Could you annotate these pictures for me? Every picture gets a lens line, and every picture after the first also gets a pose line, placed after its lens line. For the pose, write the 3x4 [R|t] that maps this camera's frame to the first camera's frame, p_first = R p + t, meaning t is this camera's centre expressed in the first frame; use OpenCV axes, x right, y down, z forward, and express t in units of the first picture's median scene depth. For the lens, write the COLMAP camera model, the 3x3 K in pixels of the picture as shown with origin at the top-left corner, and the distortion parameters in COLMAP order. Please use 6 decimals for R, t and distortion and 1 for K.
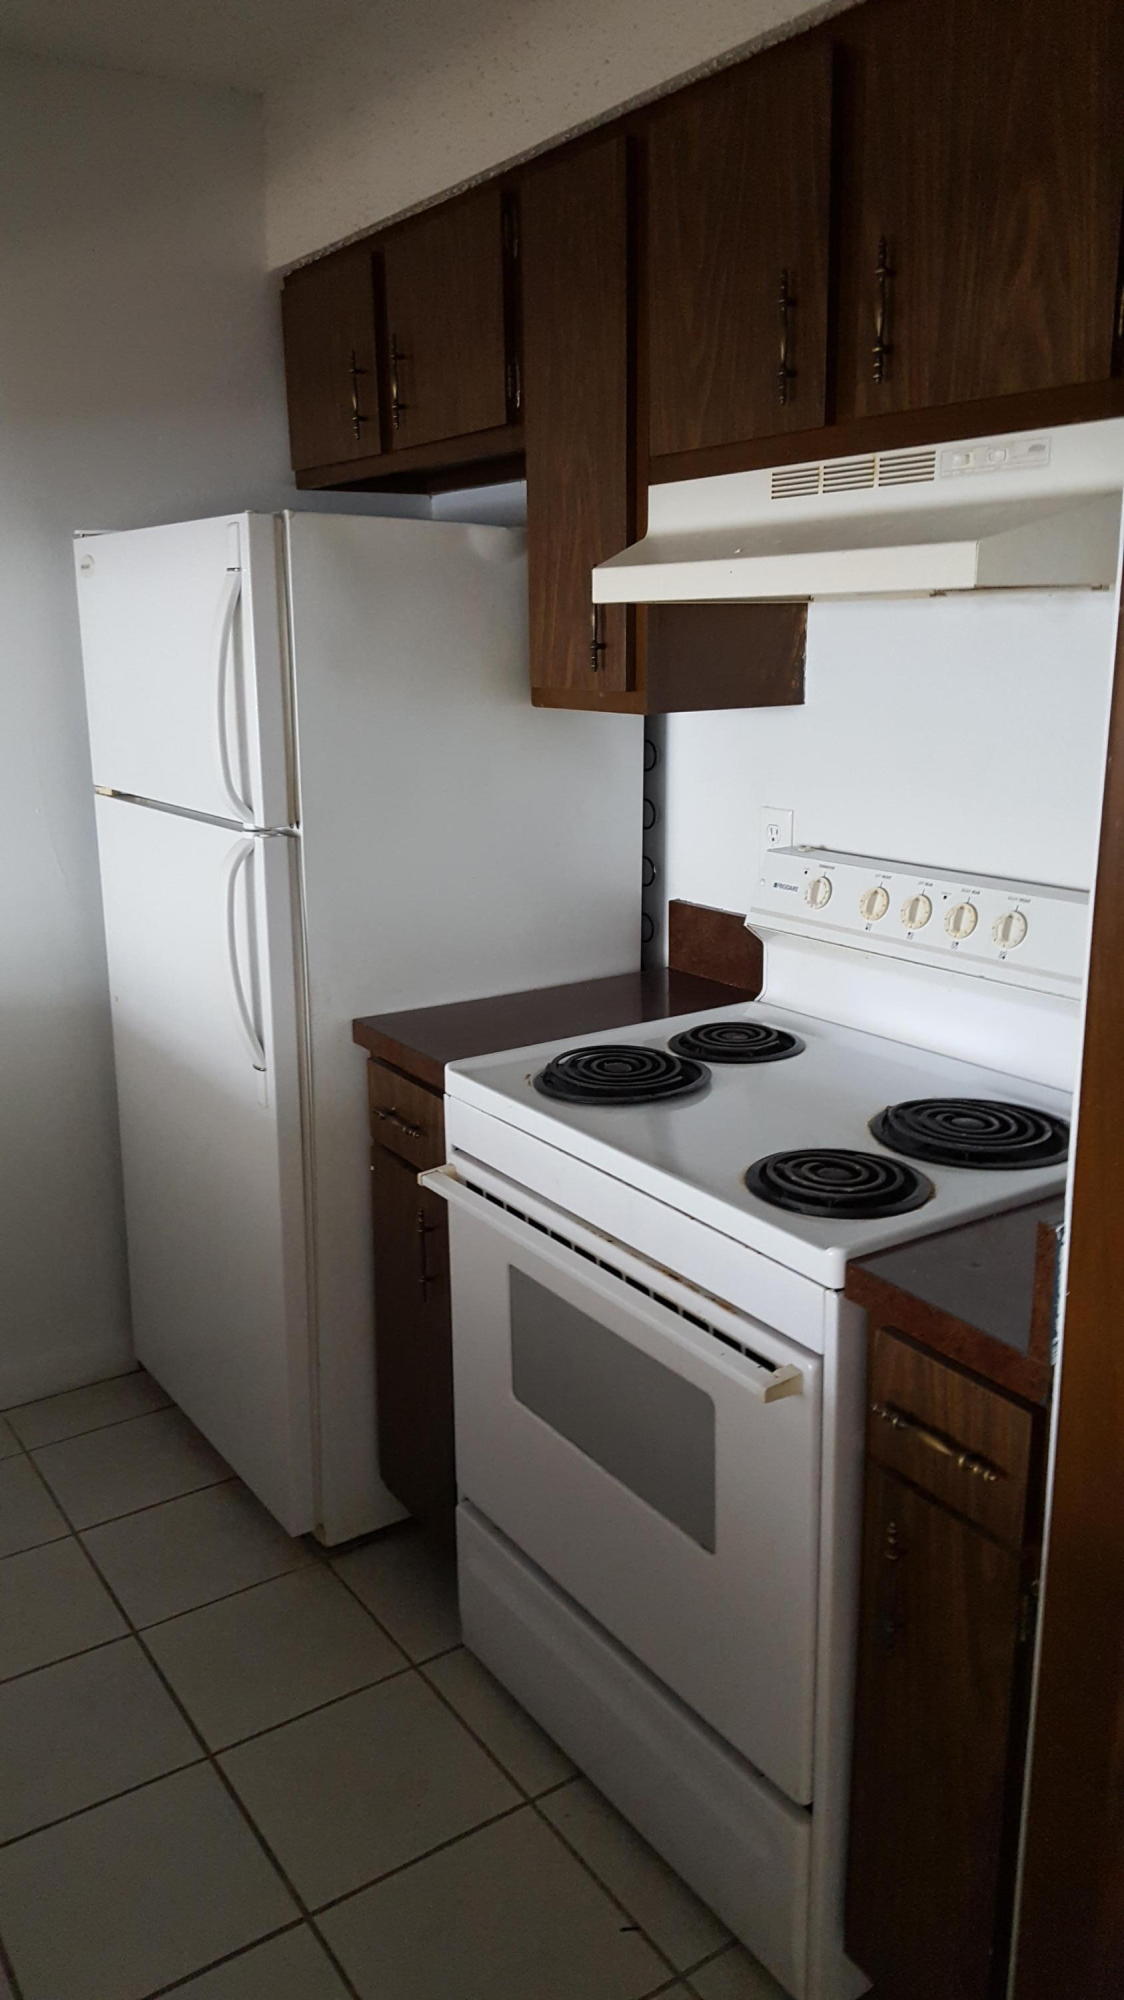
lens RADIAL K [[1494.8, 0, 562.0], [0, 1494.8, 1000.0], [0, 0, 1]] dist [0.003035, 0.003062]
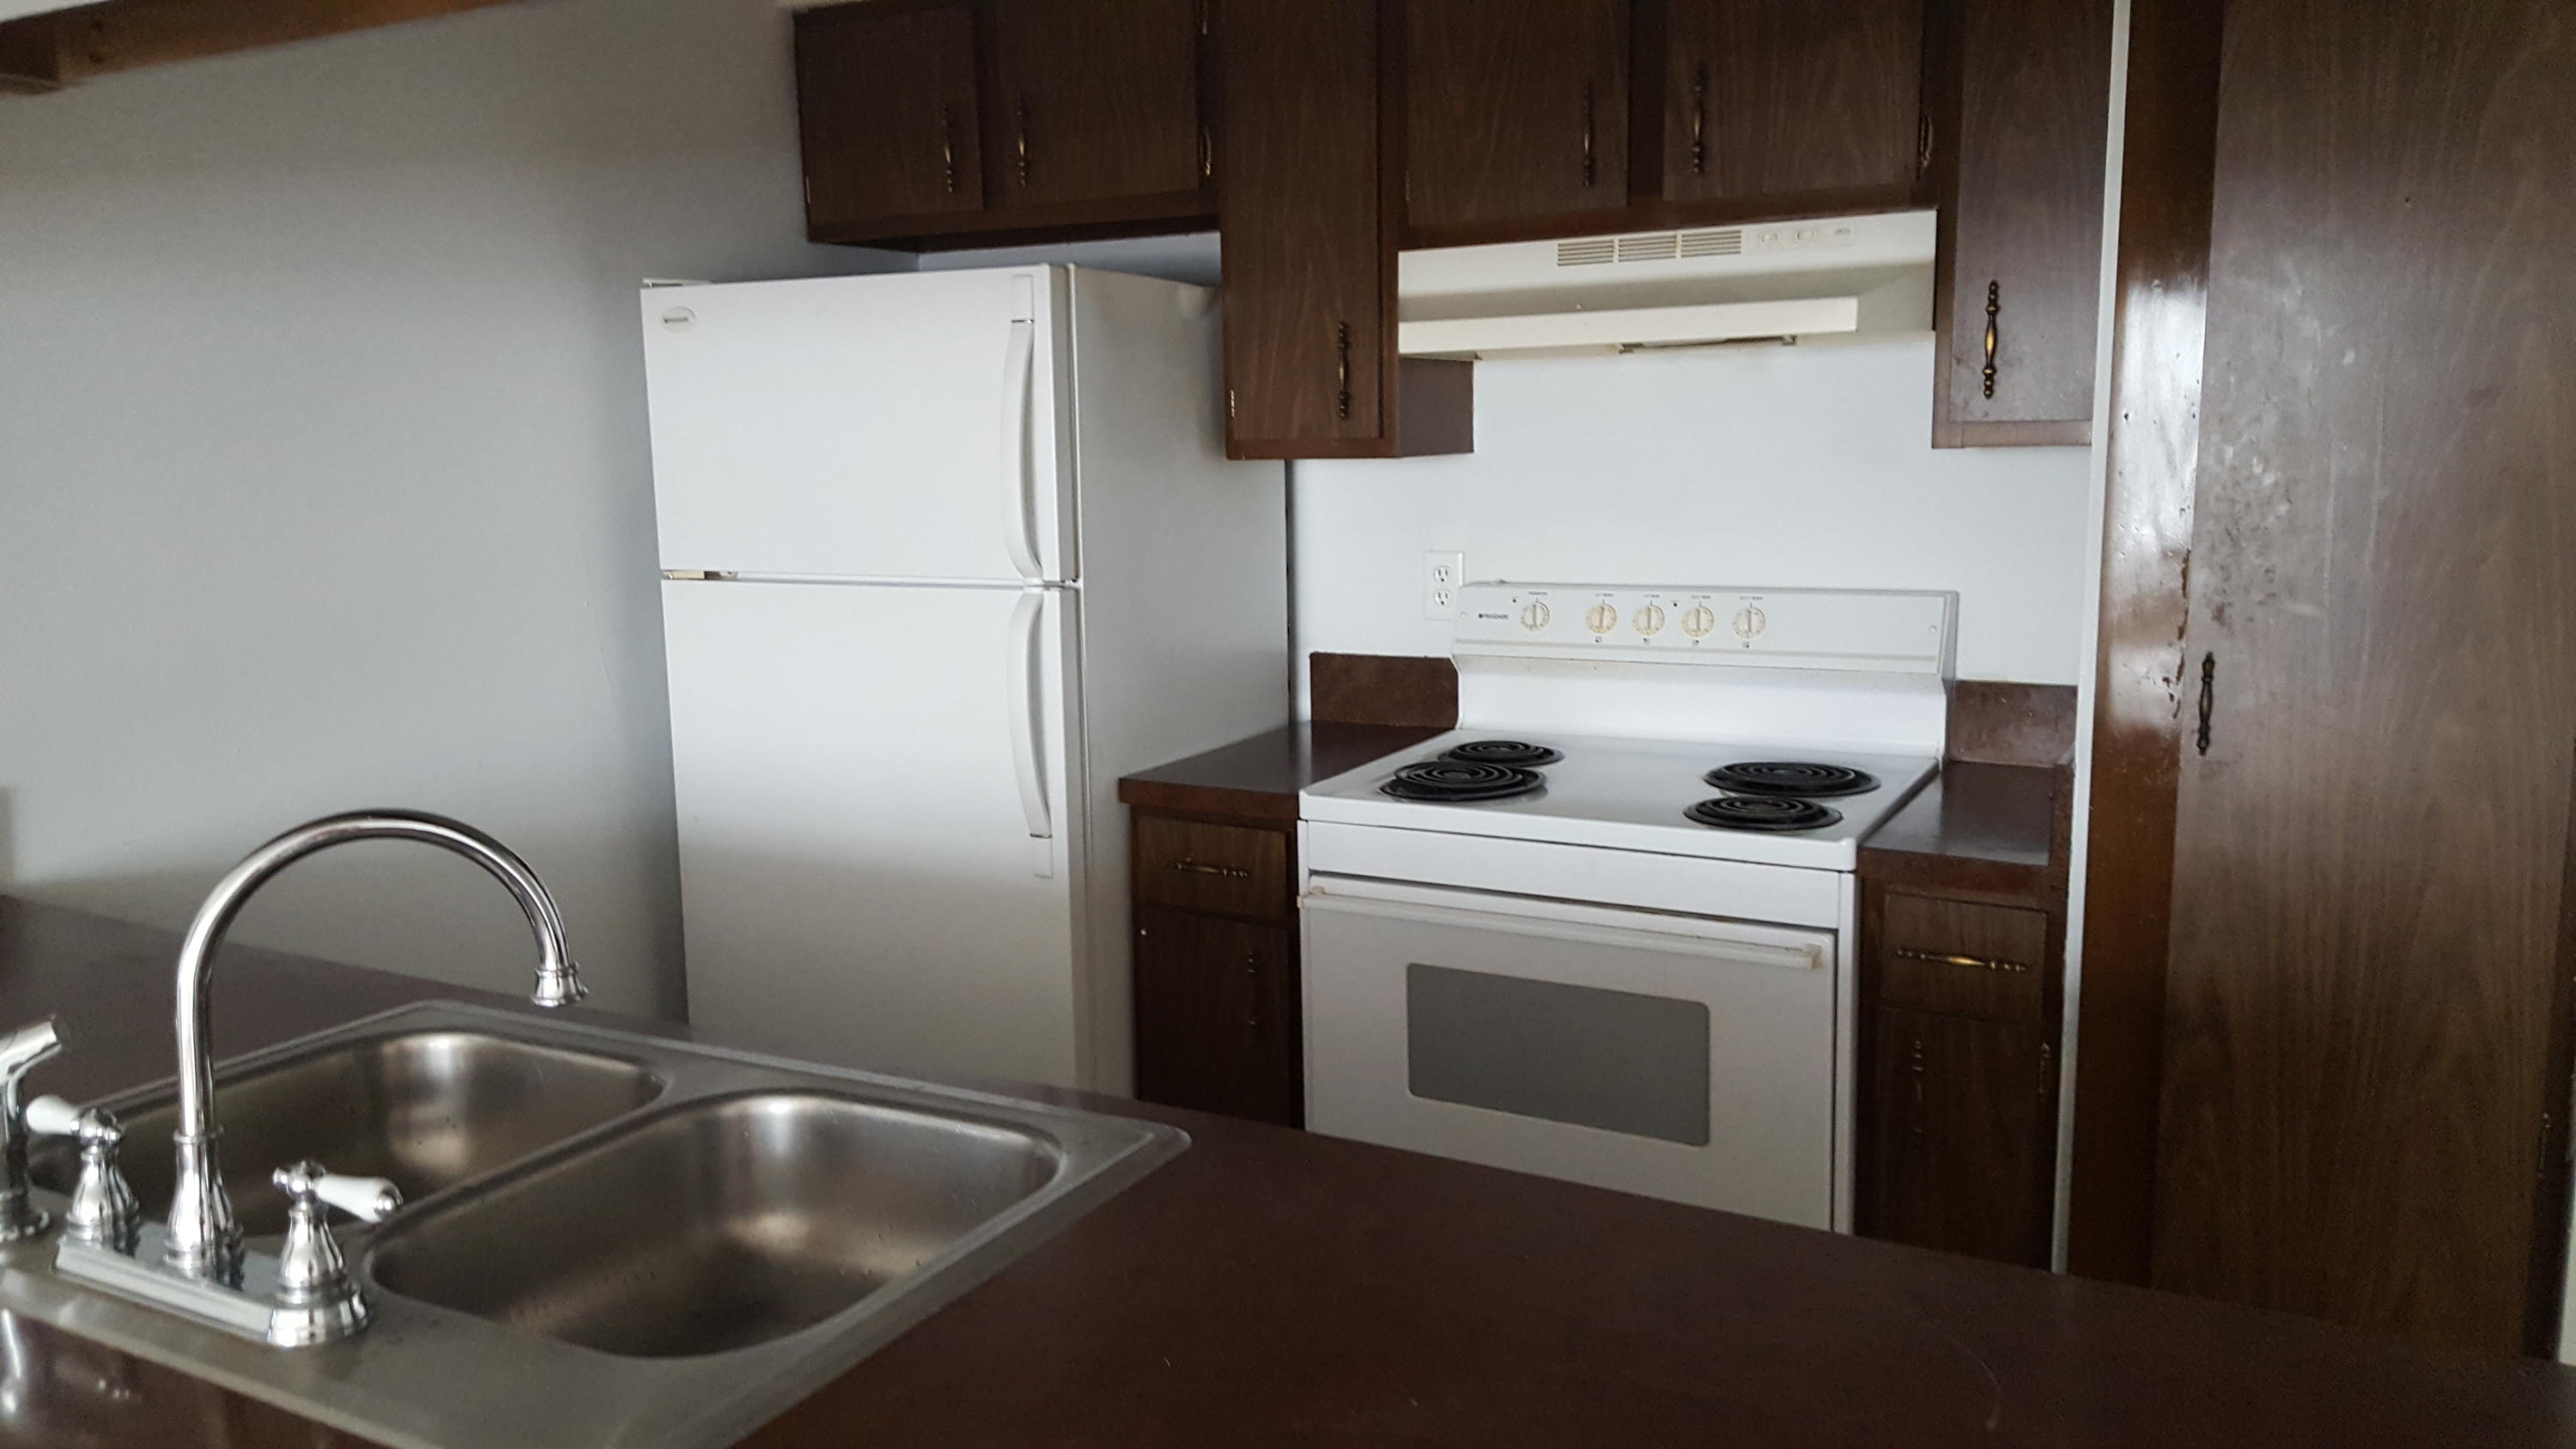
lens RADIAL K [[1895.8, 0, 1288.0], [0, 1895.8, 724.5], [0, 0, 1]] dist [0.051438, -0.000321]
pose [[0.891659, -0.078102, 0.445919, -0.654682], [0.120349, 0.990456, -0.067173, 0.083548], [-0.436417, 0.113561, 0.892549, -0.172773]]
